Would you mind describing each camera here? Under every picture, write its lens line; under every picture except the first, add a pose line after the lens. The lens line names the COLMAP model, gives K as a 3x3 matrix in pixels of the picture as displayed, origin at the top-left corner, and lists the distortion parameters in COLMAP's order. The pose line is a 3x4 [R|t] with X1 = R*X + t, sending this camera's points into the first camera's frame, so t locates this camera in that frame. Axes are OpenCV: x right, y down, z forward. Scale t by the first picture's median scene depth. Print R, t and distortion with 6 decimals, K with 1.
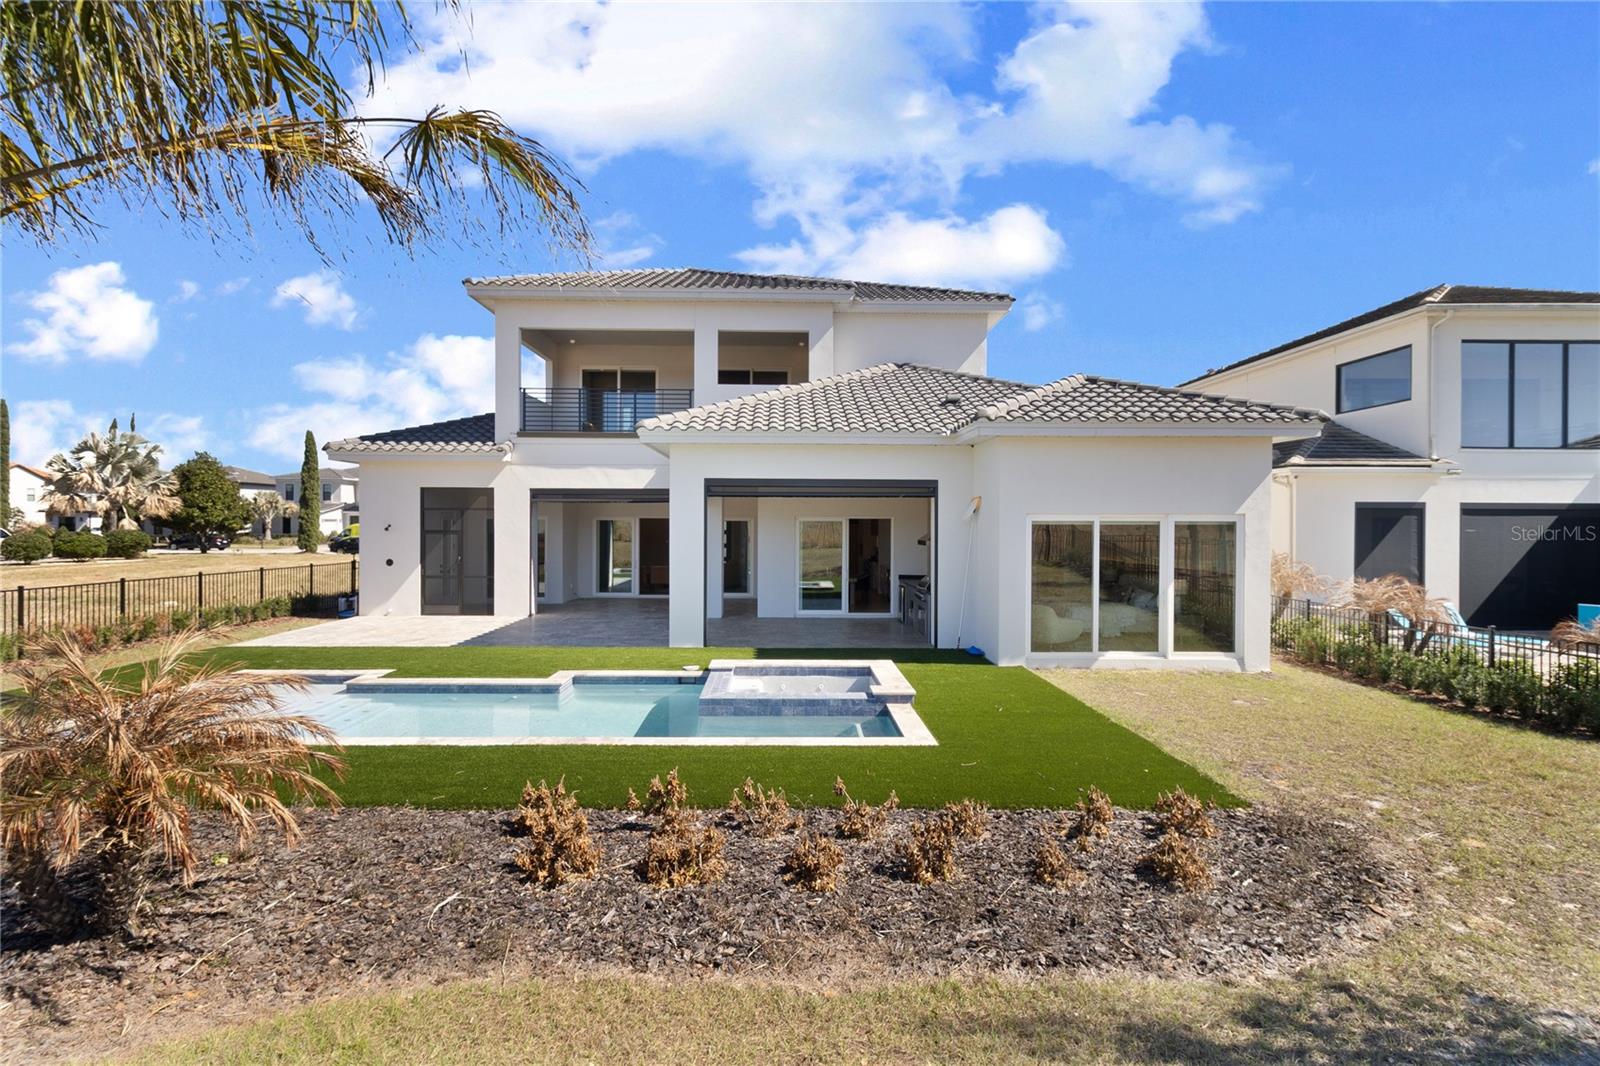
lens RADIAL K [[720.0, 0, 800.0], [0, 720.0, 533.0], [0, 0, 1]] dist [-0.000238, -0.000033]
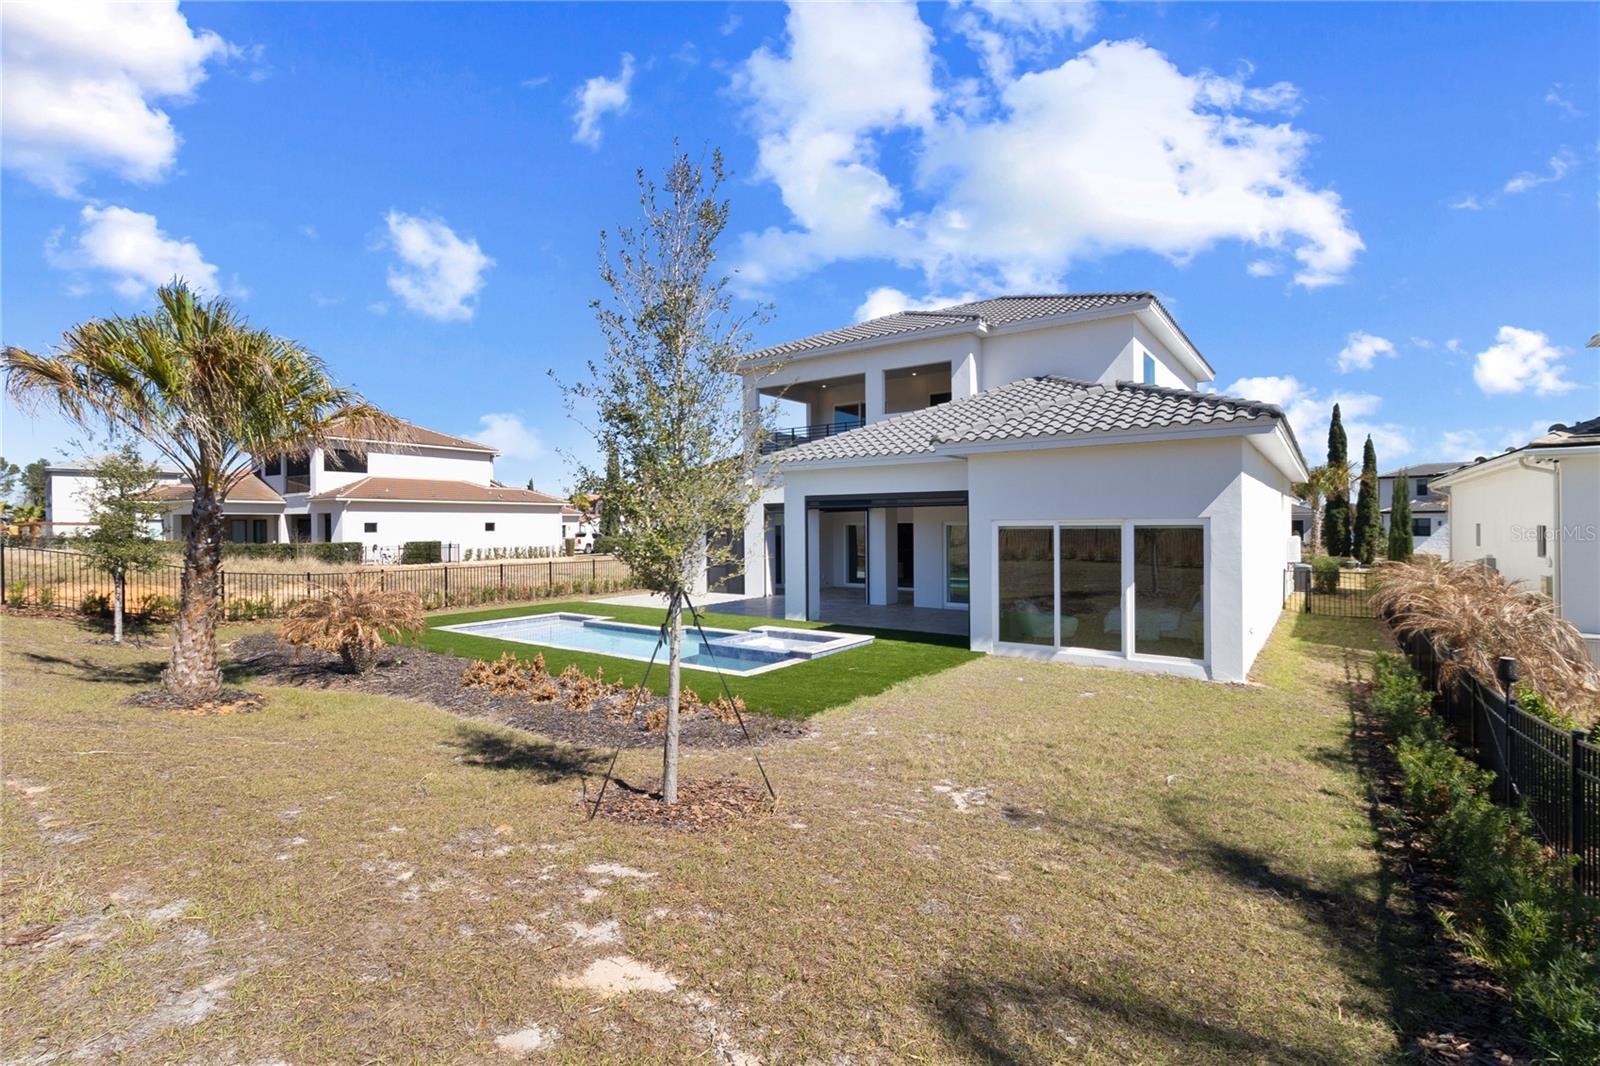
lens RADIAL K [[720.0, 0, 800.0], [0, 720.0, 533.0], [0, 0, 1]] dist [-0.000238, -0.000033]
pose [[0.810926, -0.001546, -0.585147, 0.492081], [0.000590, 0.999998, -0.001824, -0.002540], [0.585148, 0.001134, 0.810925, -0.071088]]
